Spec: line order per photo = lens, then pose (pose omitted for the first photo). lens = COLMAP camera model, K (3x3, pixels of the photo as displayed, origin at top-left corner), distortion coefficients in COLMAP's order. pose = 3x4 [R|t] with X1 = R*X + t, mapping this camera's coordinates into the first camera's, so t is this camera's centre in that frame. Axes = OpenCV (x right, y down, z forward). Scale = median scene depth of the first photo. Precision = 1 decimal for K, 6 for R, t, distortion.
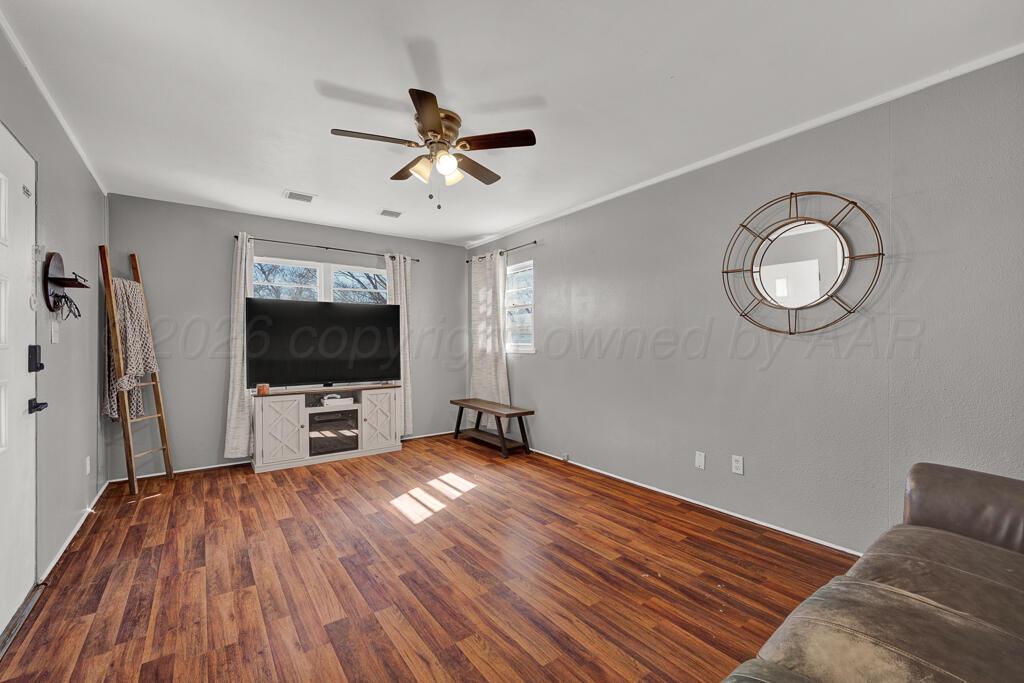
lens RADIAL K [[428.6, 0, 520.0], [0, 428.6, 341.5], [0, 0, 1]] dist [-0.000531, 0.000029]
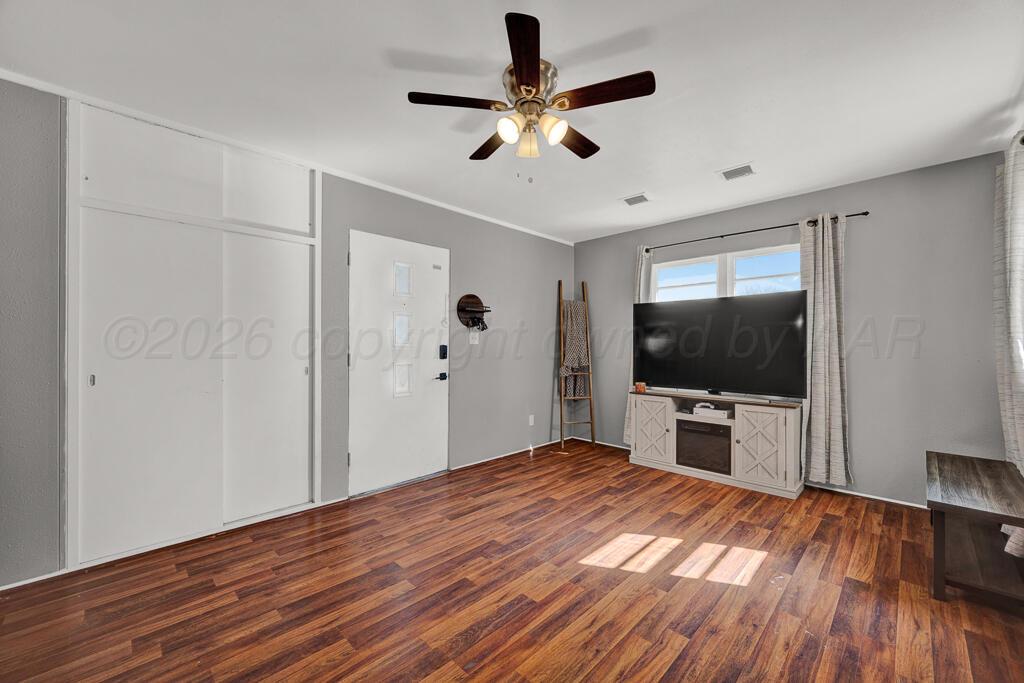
lens RADIAL K [[408.0, 0, 515.4], [0, 408.0, 343.8], [0, 0, 1]] dist [-0.000164, 0.000425]
pose [[0.134224, 0.000284, -0.990951, 0.496526], [0.000759, 1.000000, 0.000390, 0.001118], [0.990951, -0.000804, 0.134224, 0.727954]]
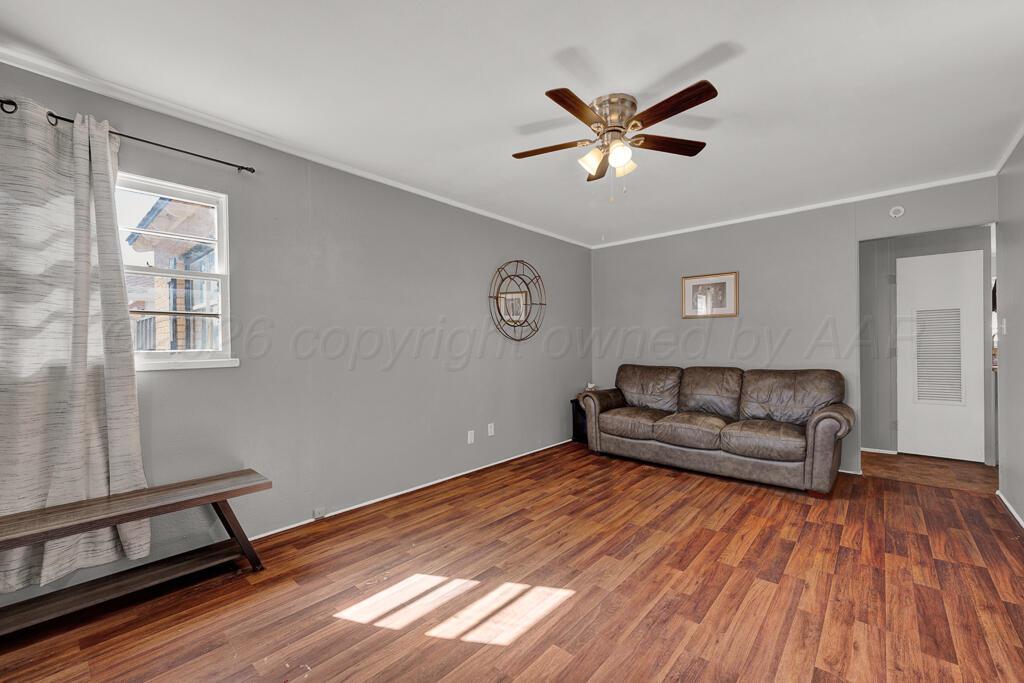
lens RADIAL K [[408.0, 0, 520.3], [0, 408.0, 344.8], [0, 0, 1]] dist [-0.000164, 0.000425]
pose [[-0.200579, 0.006784, 0.979654, -0.857101], [0.006825, 0.999961, -0.005527, 0.006918], [-0.979654, 0.005577, -0.200617, 1.158530]]
